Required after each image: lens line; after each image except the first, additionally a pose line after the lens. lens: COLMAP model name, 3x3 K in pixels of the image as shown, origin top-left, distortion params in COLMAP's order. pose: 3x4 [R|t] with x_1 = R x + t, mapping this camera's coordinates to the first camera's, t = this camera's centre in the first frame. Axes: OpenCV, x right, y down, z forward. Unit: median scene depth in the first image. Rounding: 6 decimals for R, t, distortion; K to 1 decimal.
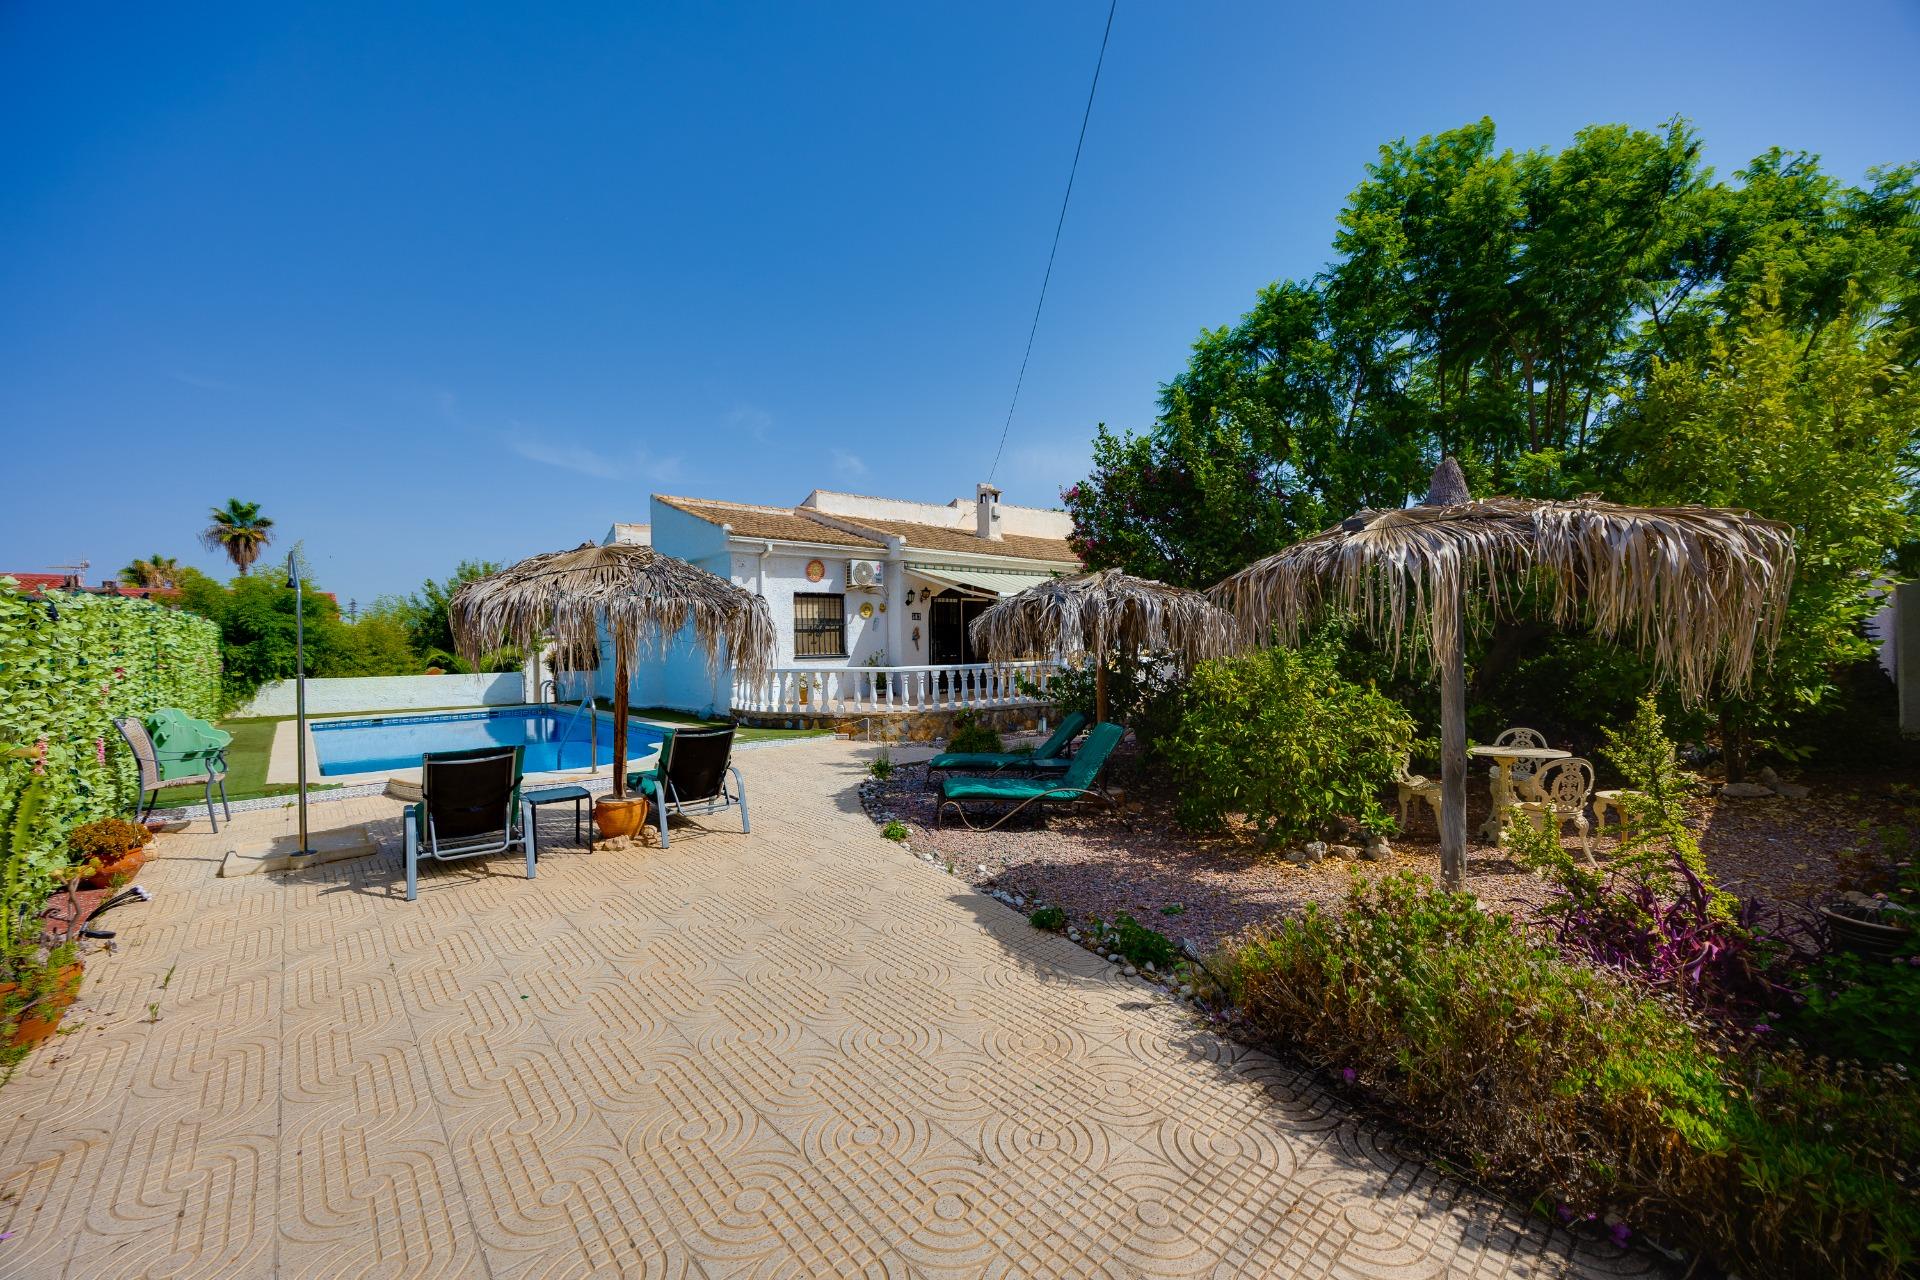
lens RADIAL K [[708.5, 0, 960.0], [0, 708.5, 640.0], [0, 0, 1]] dist [-0.000101, -0.000005]
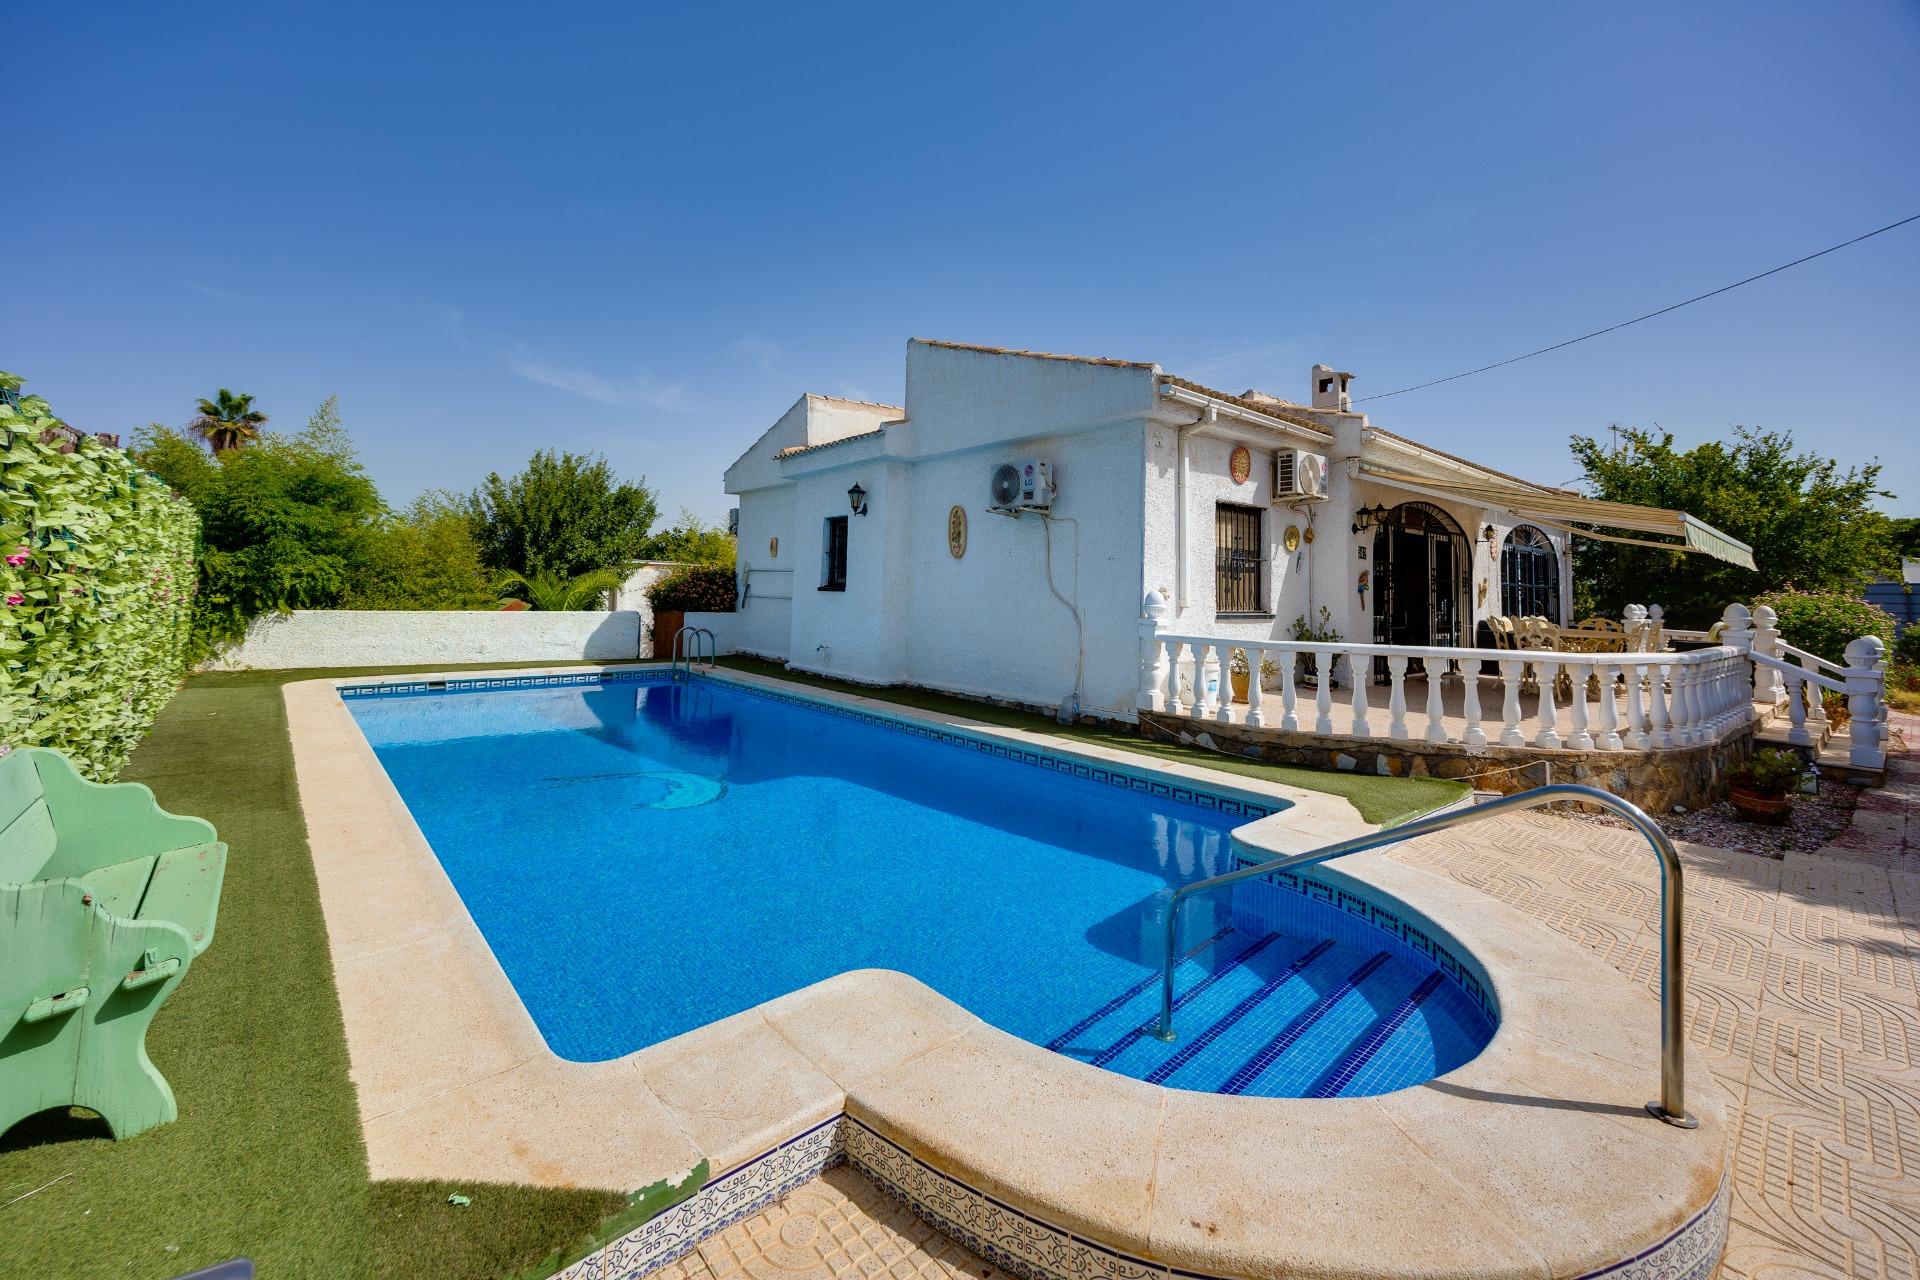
lens RADIAL K [[746.9, 0, 961.9], [0, 746.9, 537.0], [0, 0, 1]] dist [-0.001038, -0.000058]
pose [[0.998997, 0.044280, -0.006608, -0.383387], [-0.044608, 0.997038, -0.062645, 0.007279], [0.003814, 0.062877, 0.998014, 0.362037]]
